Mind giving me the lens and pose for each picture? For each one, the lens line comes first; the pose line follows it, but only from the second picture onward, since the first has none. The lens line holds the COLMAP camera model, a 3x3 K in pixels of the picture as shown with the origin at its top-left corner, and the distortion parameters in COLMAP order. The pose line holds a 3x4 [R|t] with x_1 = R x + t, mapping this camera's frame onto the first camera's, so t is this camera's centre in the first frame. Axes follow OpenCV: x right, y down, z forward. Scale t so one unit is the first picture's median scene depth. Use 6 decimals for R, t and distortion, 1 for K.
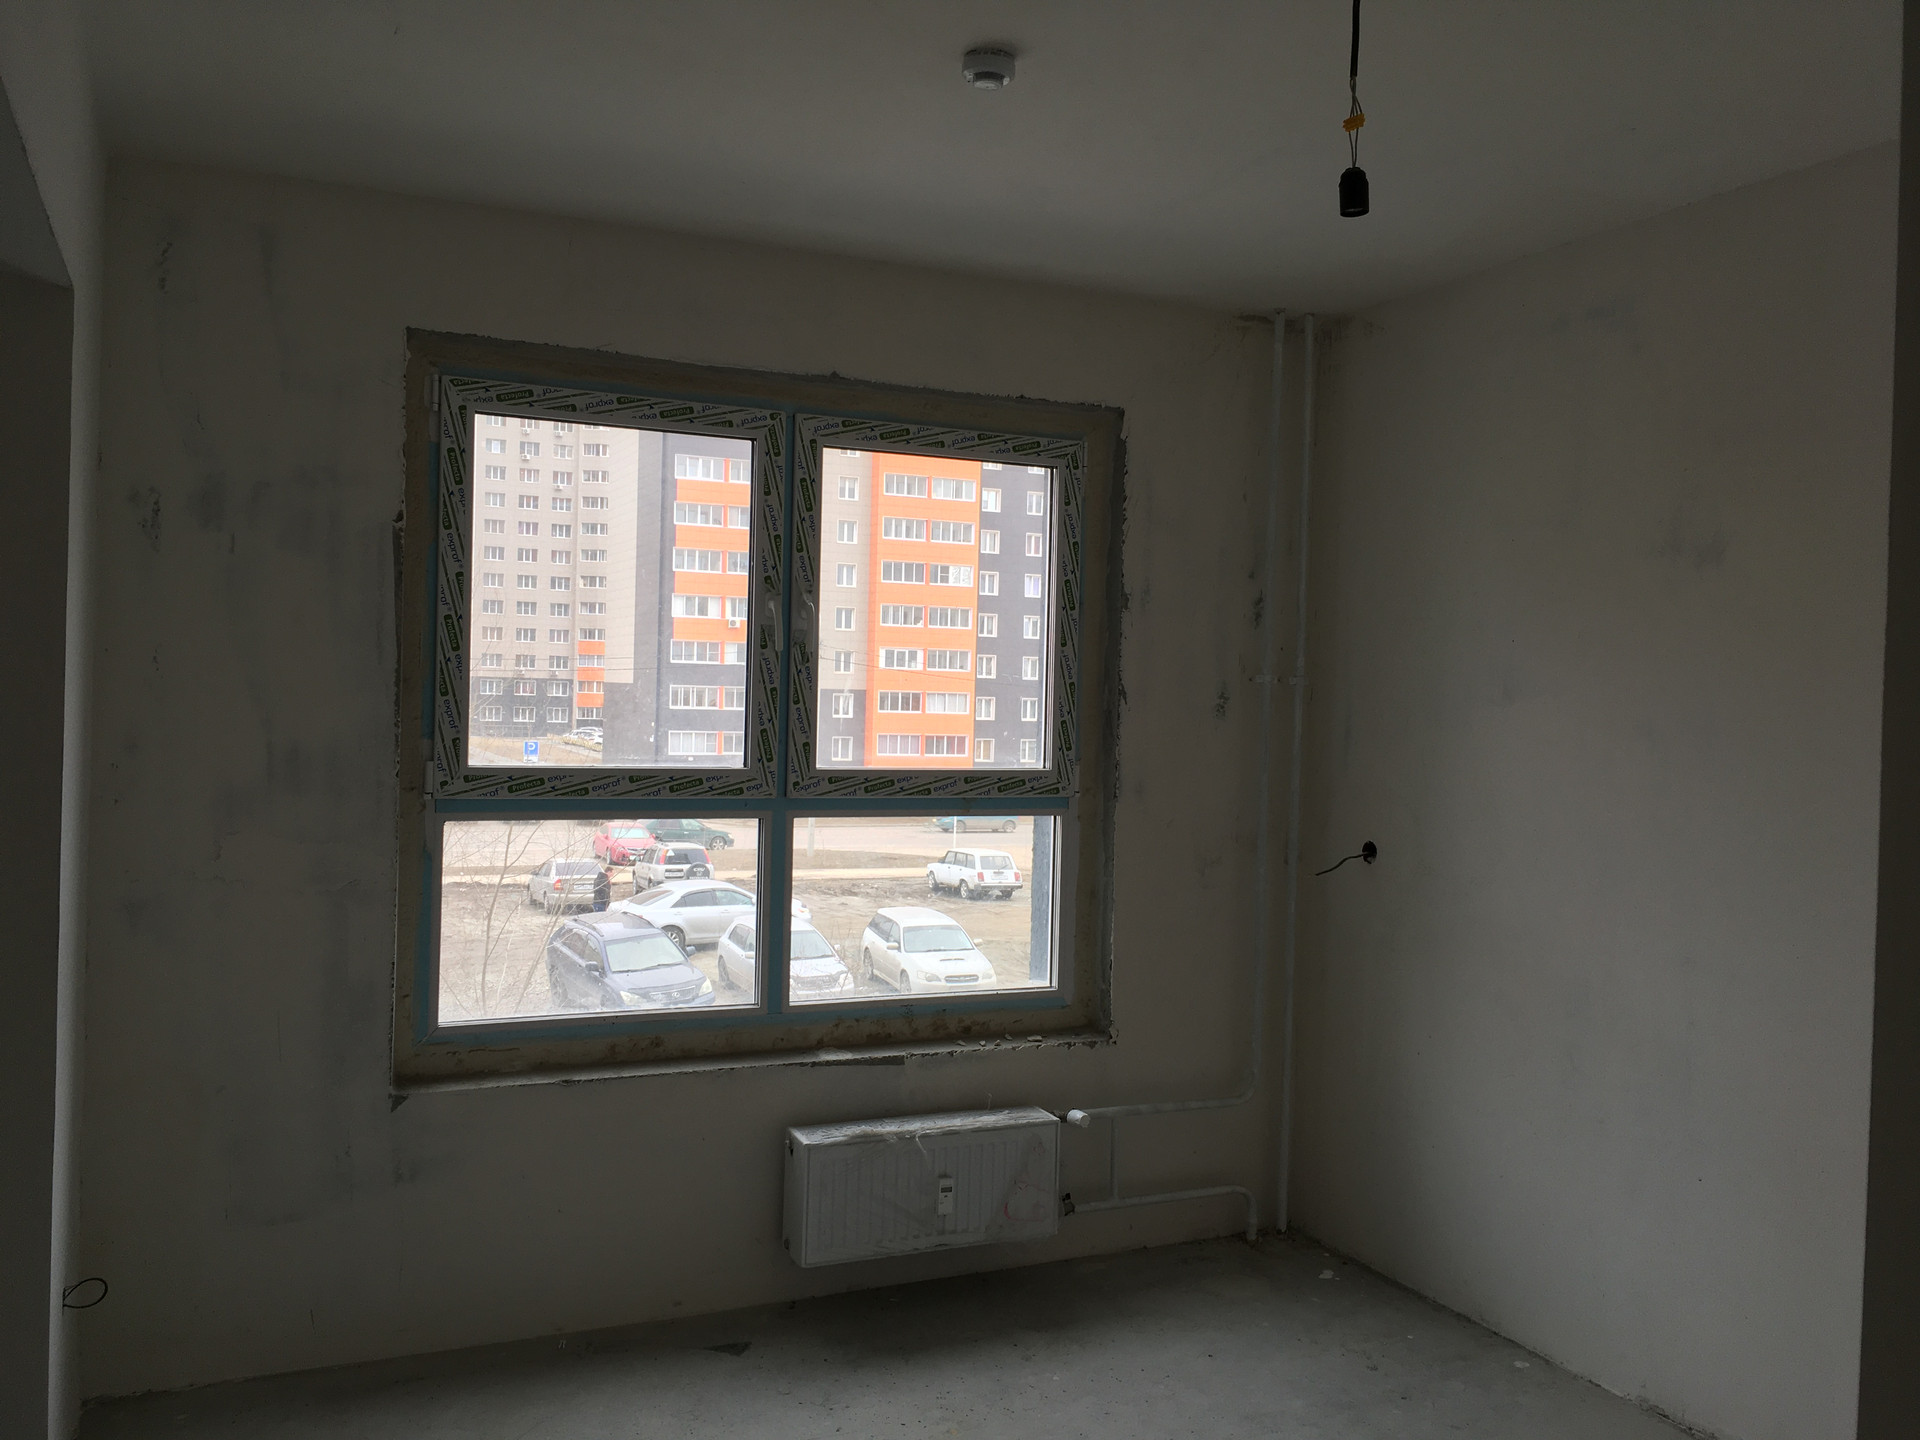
lens RADIAL K [[1630.0, 0, 959.5], [0, 1630.0, 716.4], [0, 0, 1]] dist [0.066117, -0.088236]
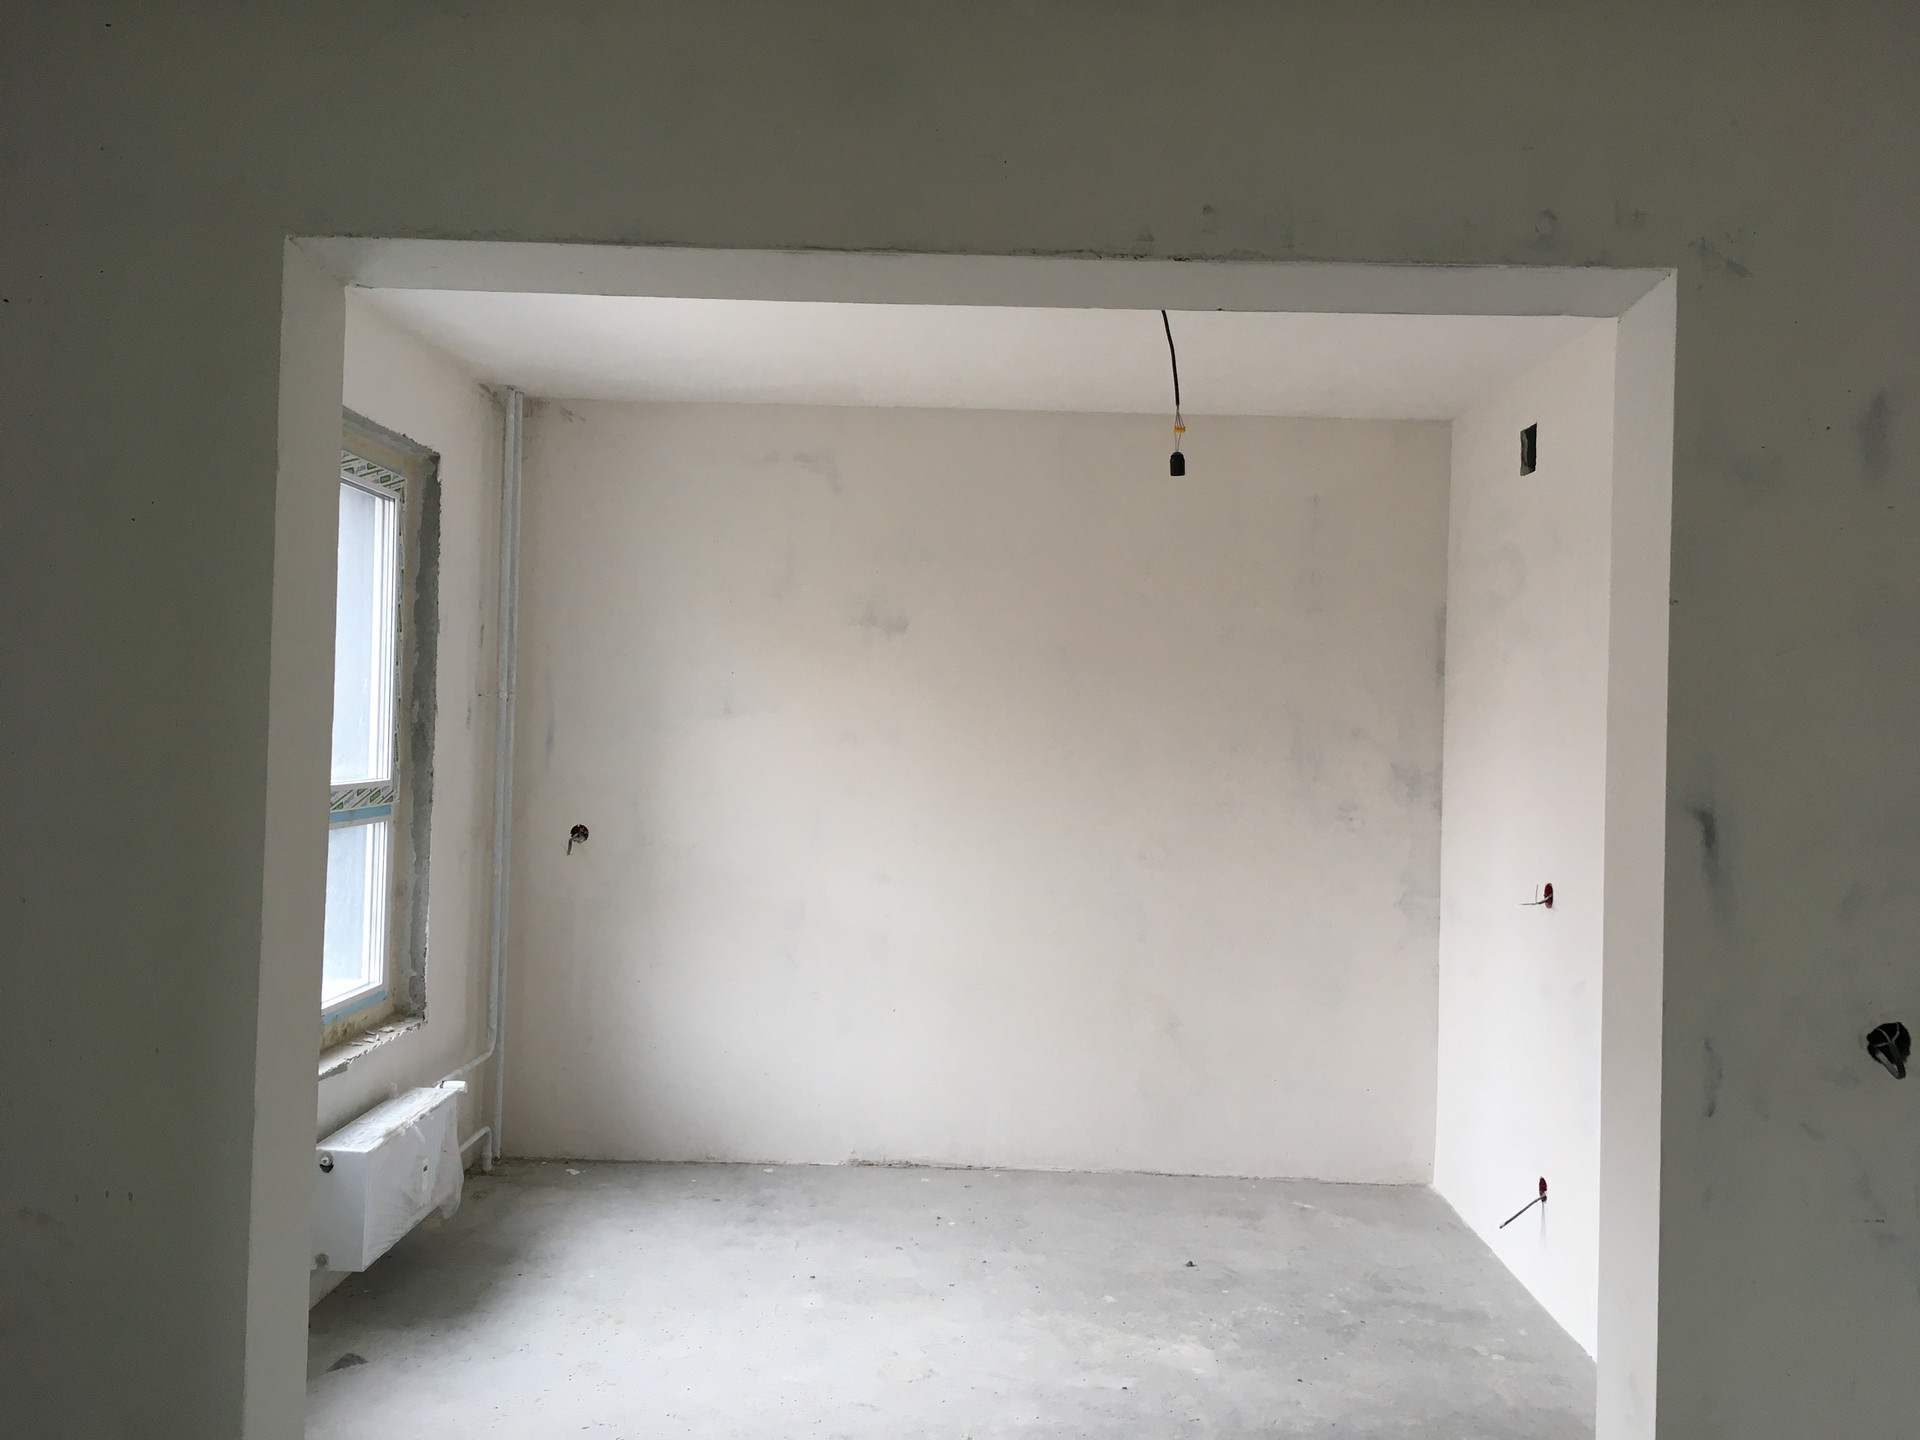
lens RADIAL K [[1630.0, 0, 963.1], [0, 1630.0, 716.5], [0, 0, 1]] dist [0.066117, -0.088236]
pose [[0.426910, -0.008249, 0.904257, -0.829225], [-0.001225, 0.999952, 0.009701, -0.021648], [-0.904293, -0.005249, 0.426879, 0.210394]]
